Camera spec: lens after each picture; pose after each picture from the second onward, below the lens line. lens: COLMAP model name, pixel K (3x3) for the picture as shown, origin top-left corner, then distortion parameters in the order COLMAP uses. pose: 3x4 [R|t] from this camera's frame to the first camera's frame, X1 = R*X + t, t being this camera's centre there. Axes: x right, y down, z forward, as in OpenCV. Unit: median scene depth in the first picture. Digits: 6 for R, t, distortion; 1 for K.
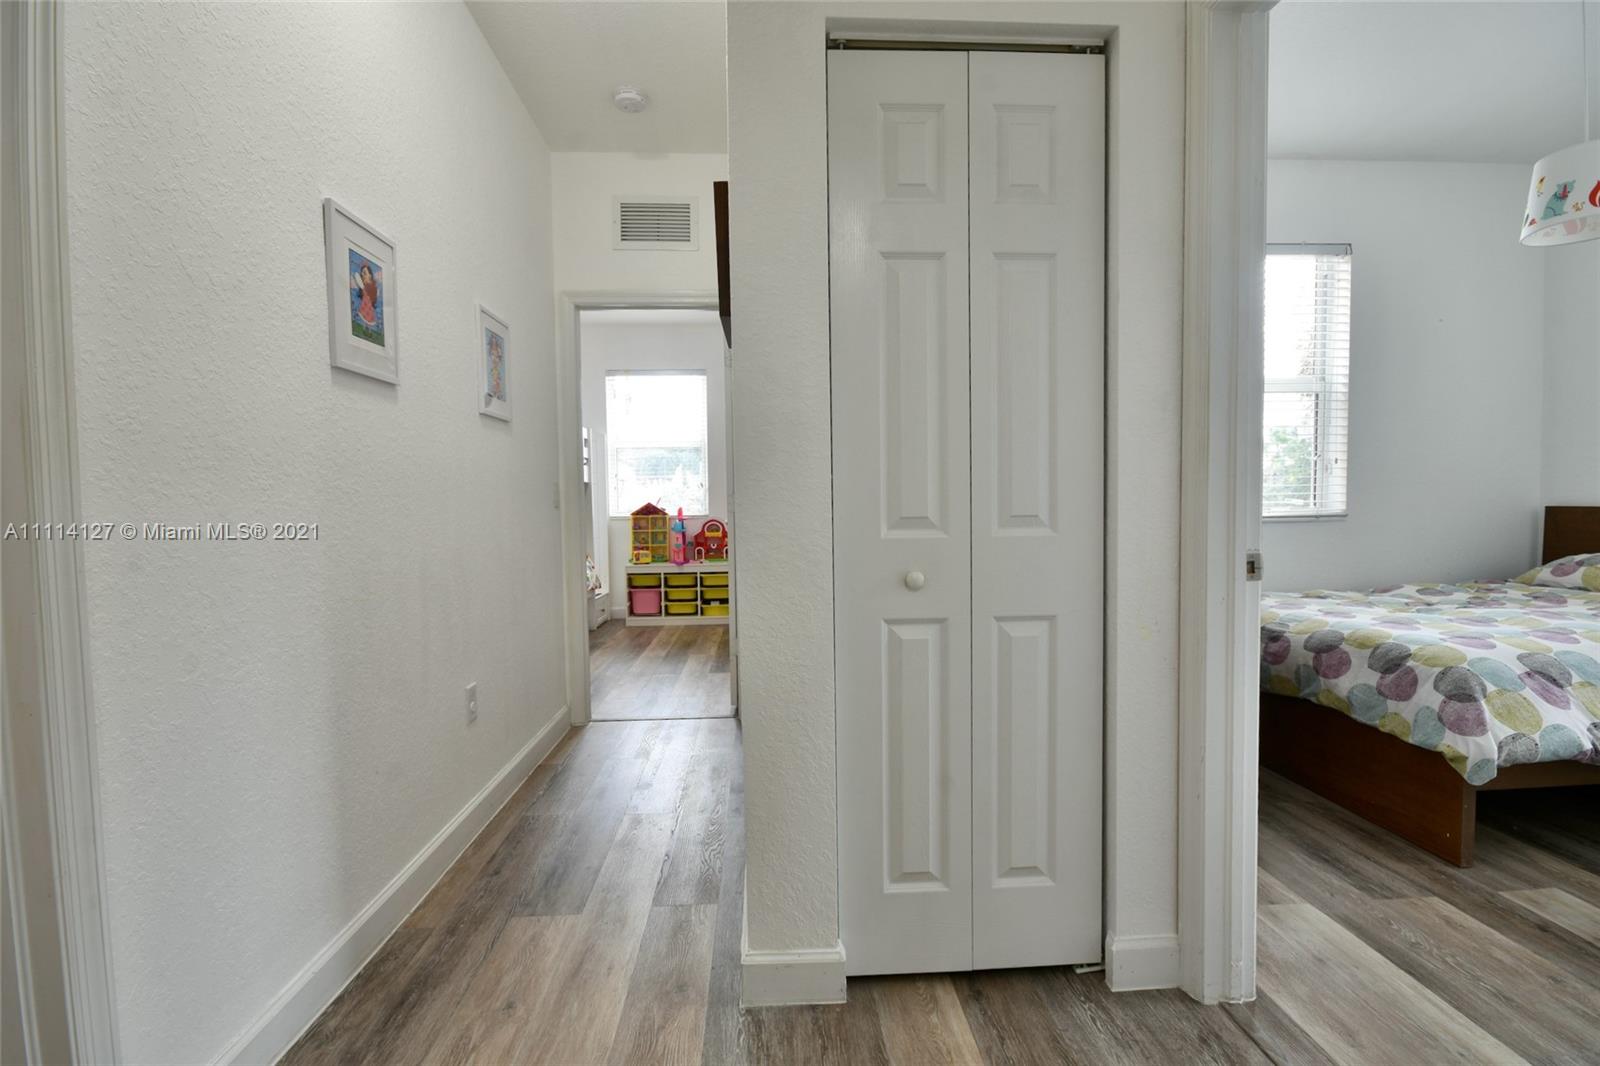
lens RADIAL K [[723.4, 0, 804.6], [0, 723.4, 539.6], [0, 0, 1]] dist [0.011118, -0.016524]
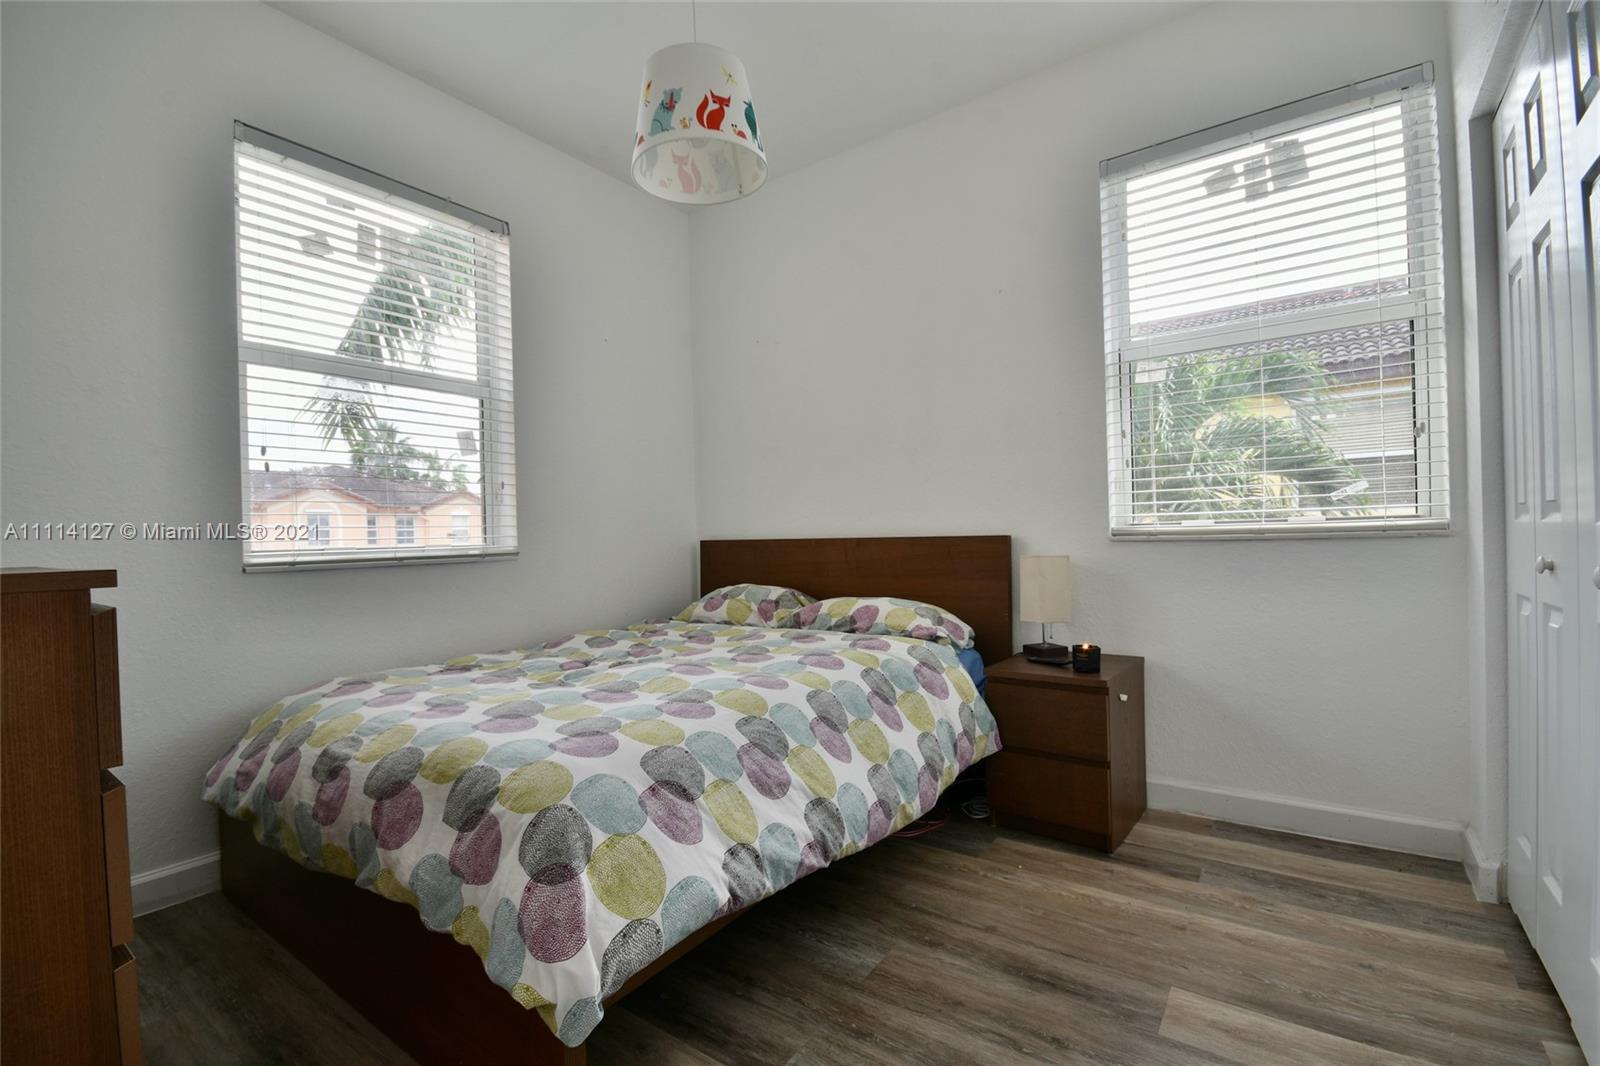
lens RADIAL K [[731.3, 0, 799.3], [0, 731.3, 542.4], [0, 0, 1]] dist [-0.003509, -0.000600]
pose [[0.616031, -0.008480, 0.787677, 0.455818], [0.054462, 0.998008, -0.031849, -0.004142], [-0.785837, 0.062519, 0.615265, 0.381688]]
